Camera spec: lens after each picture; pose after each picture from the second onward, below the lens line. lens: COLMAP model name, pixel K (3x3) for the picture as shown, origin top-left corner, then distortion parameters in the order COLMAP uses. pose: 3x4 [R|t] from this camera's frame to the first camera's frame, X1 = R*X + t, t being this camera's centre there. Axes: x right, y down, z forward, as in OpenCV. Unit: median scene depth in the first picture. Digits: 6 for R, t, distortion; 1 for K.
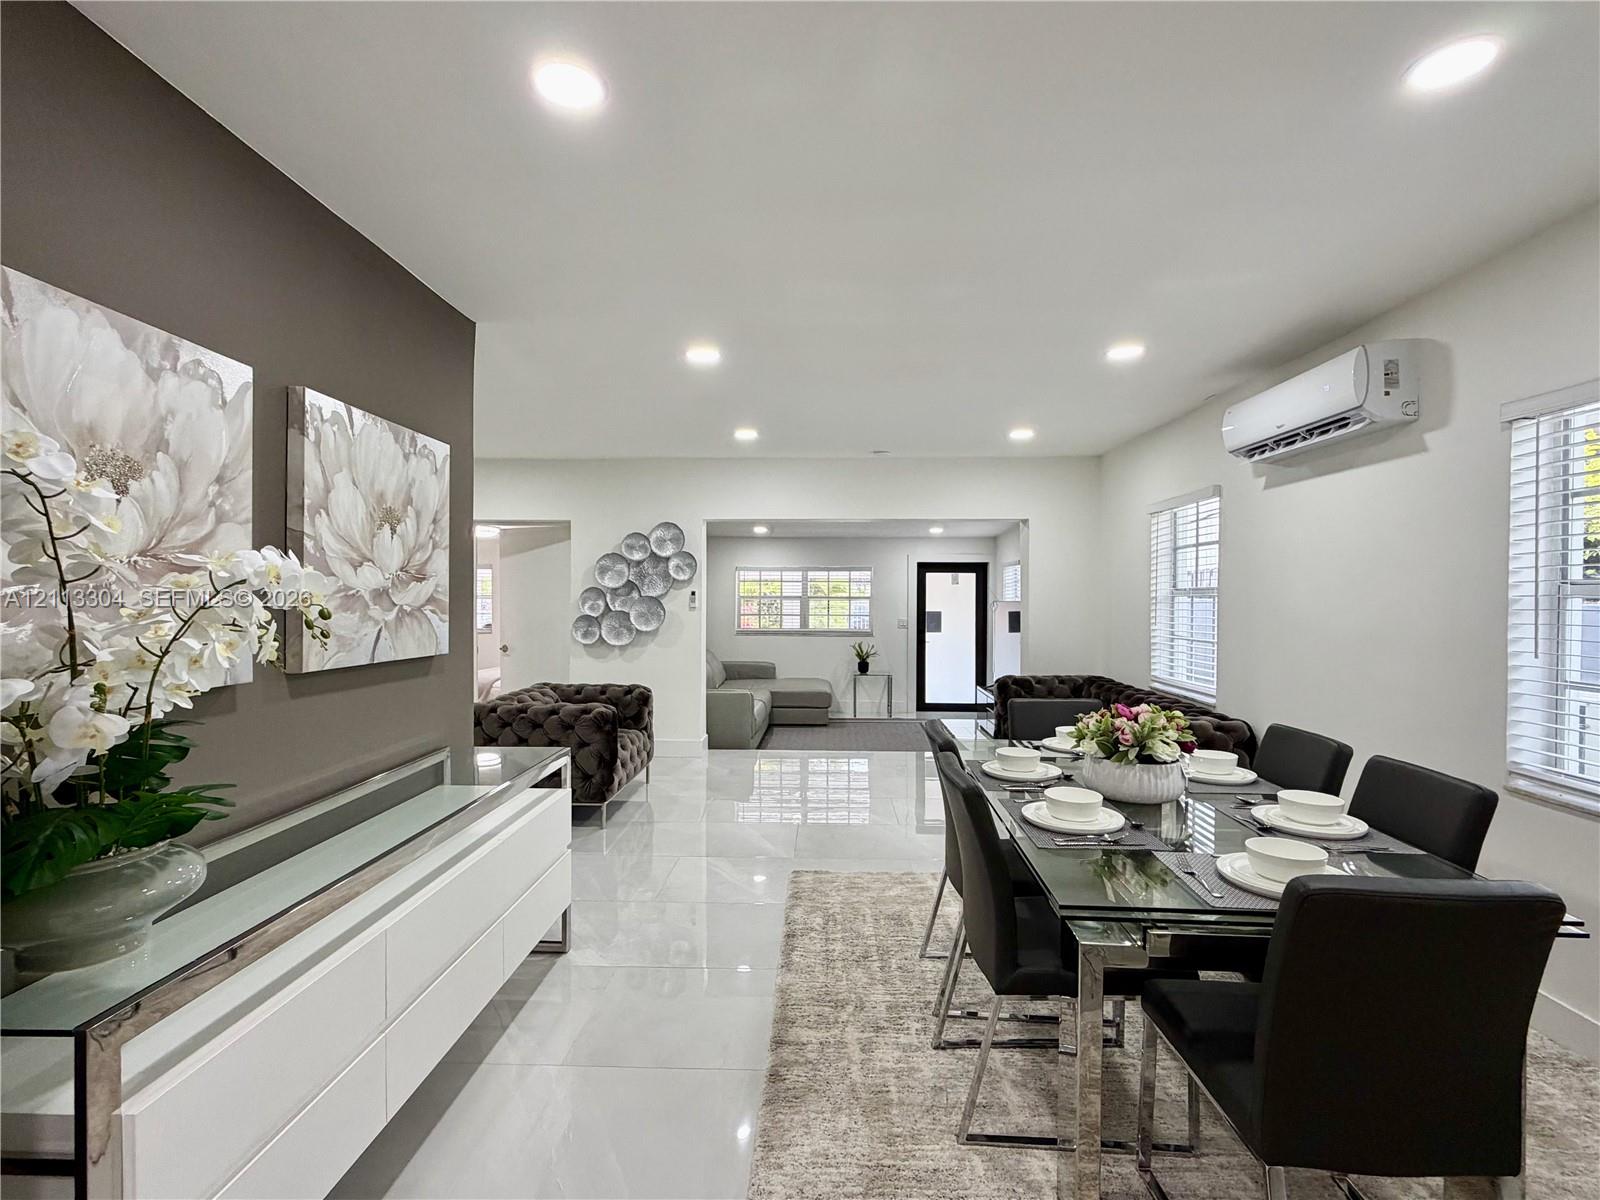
lens RADIAL K [[773.5, 0, 800.0], [0, 773.5, 600.0], [0, 0, 1]] dist [0.000458, 0.000574]
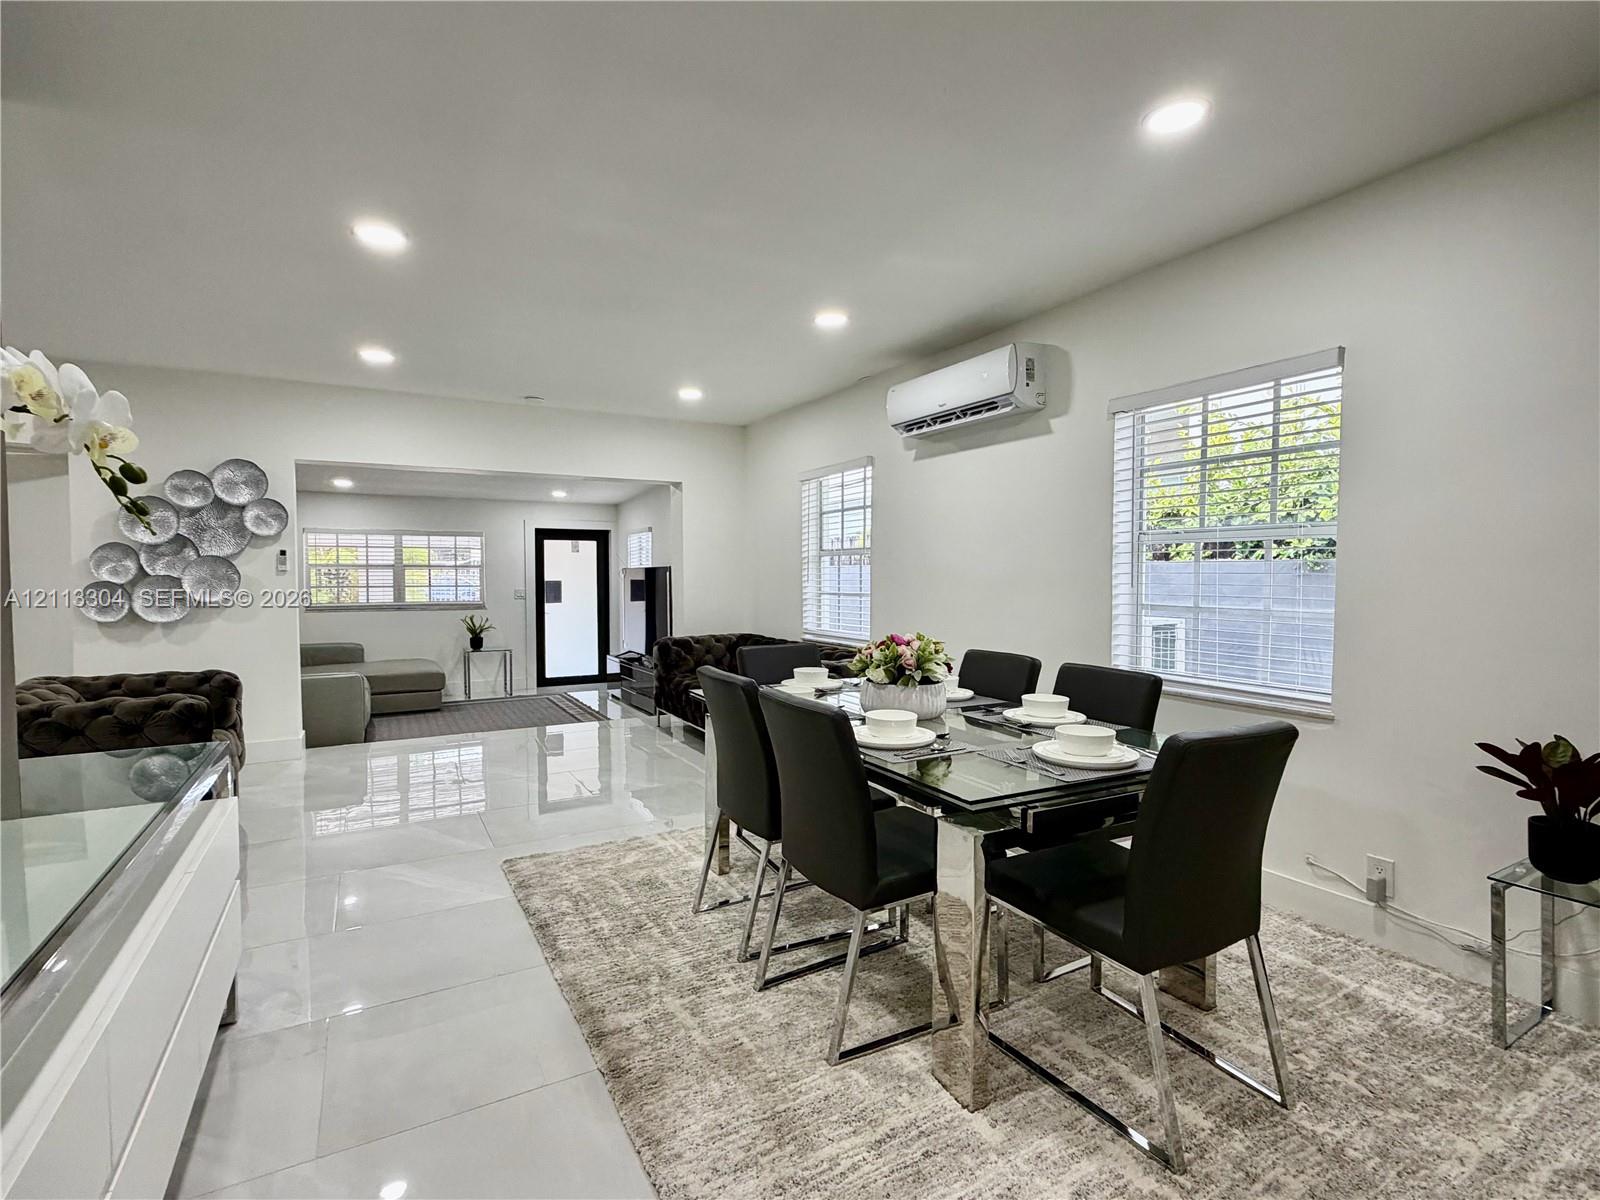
lens RADIAL K [[773.5, 0, 800.0], [0, 773.5, 600.0], [0, 0, 1]] dist [0.000458, 0.000574]
pose [[0.850947, -0.021437, 0.524815, -0.122590], [0.007428, 0.999558, 0.028785, 0.024191], [-0.525200, -0.020596, 0.850730, 0.063606]]
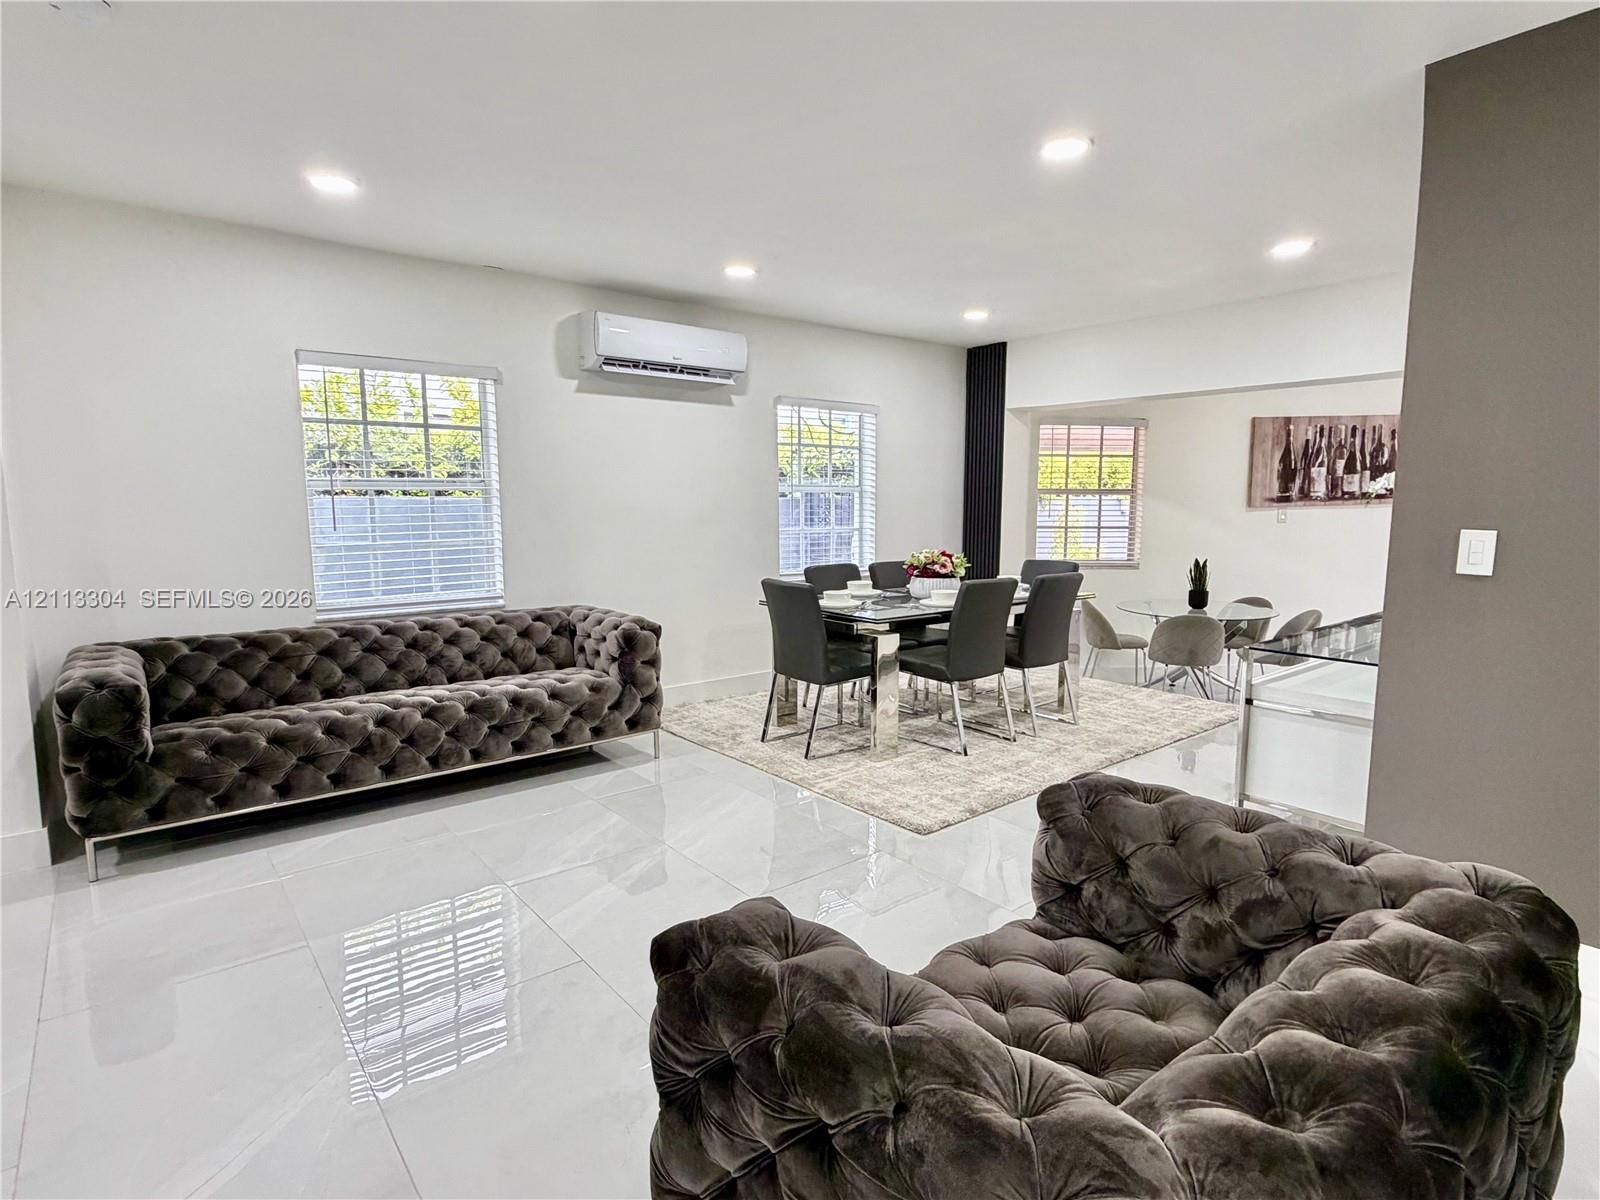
lens RADIAL K [[840.1, 0, 800.0], [0, 840.1, 600.0], [0, 0, 1]] dist [0.002007, 0.000112]
pose [[-0.671436, -0.088736, 0.735730, -0.374735], [0.003770, 0.992383, 0.123132, 0.002742], [-0.741053, 0.085449, -0.665988, 1.157160]]
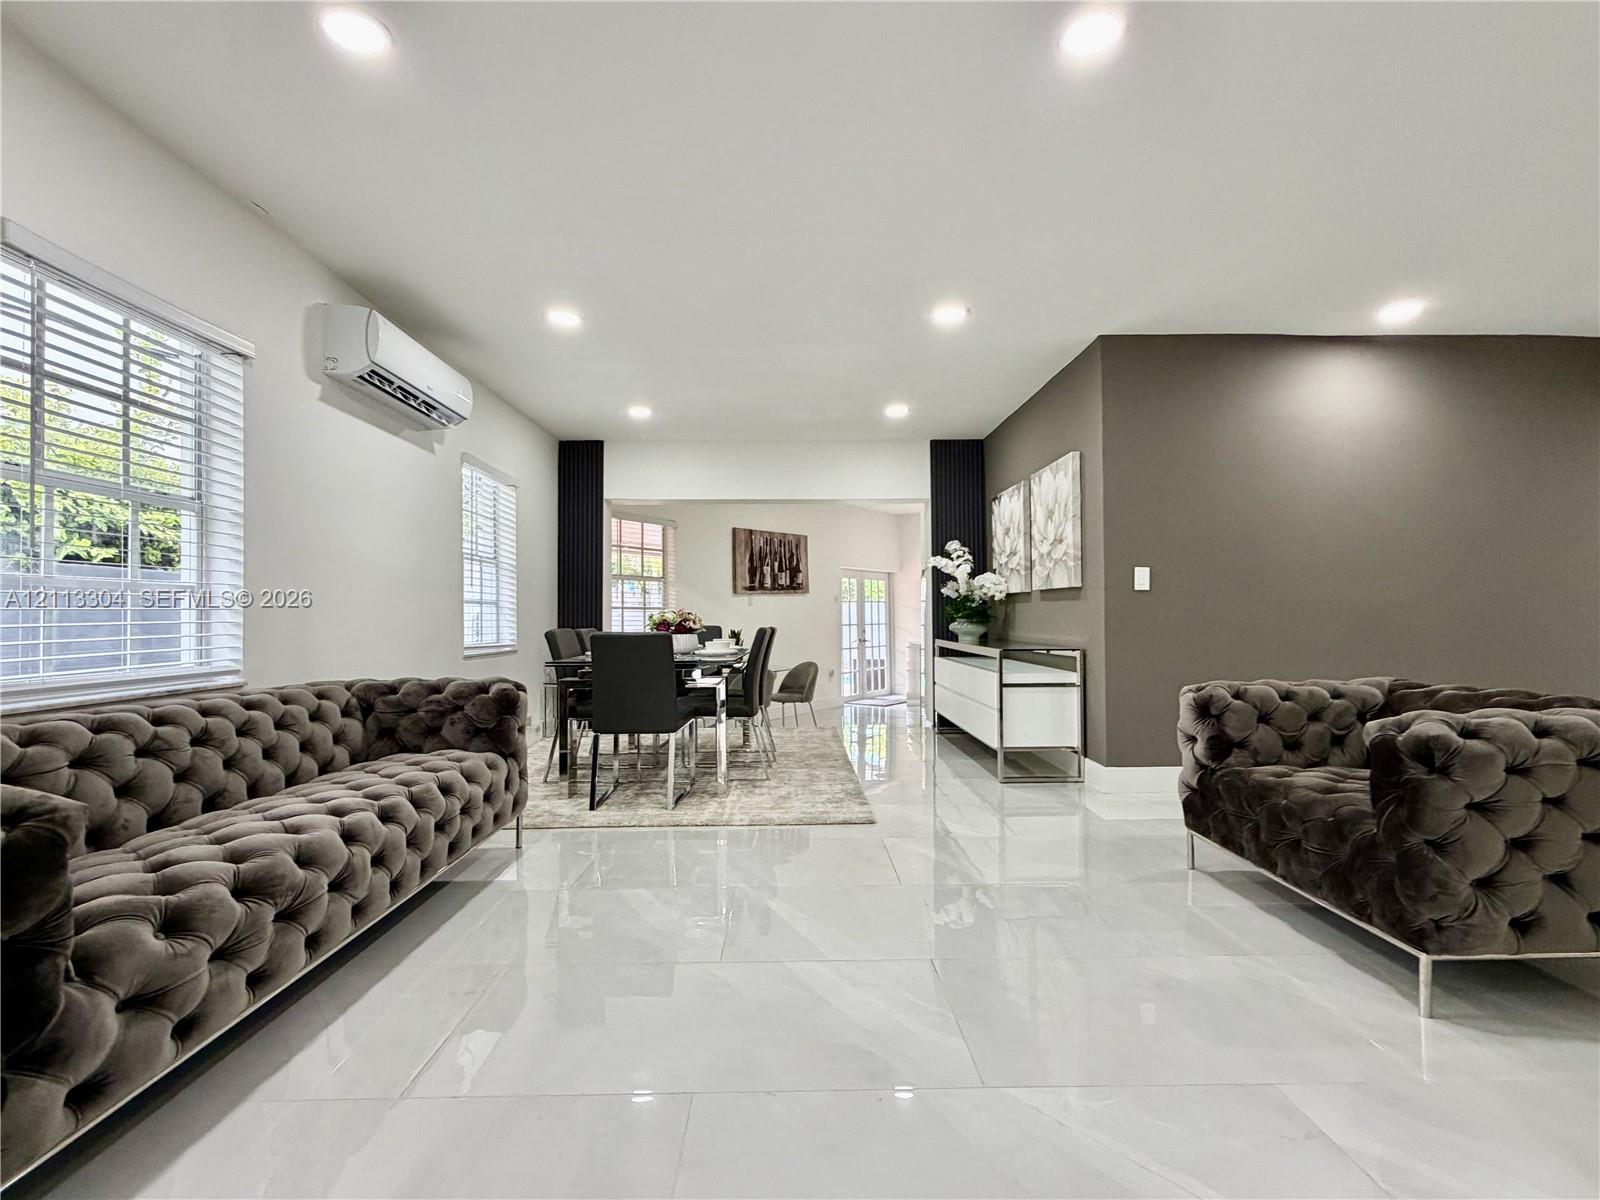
lens RADIAL K [[773.5, 0, 800.0], [0, 773.5, 600.0], [0, 0, 1]] dist [0.000458, 0.000574]
pose [[-0.997485, 0.004445, -0.070737, 0.106059], [0.005756, 0.999815, -0.018342, 0.066133], [0.070642, -0.018703, -0.997326, 1.363241]]
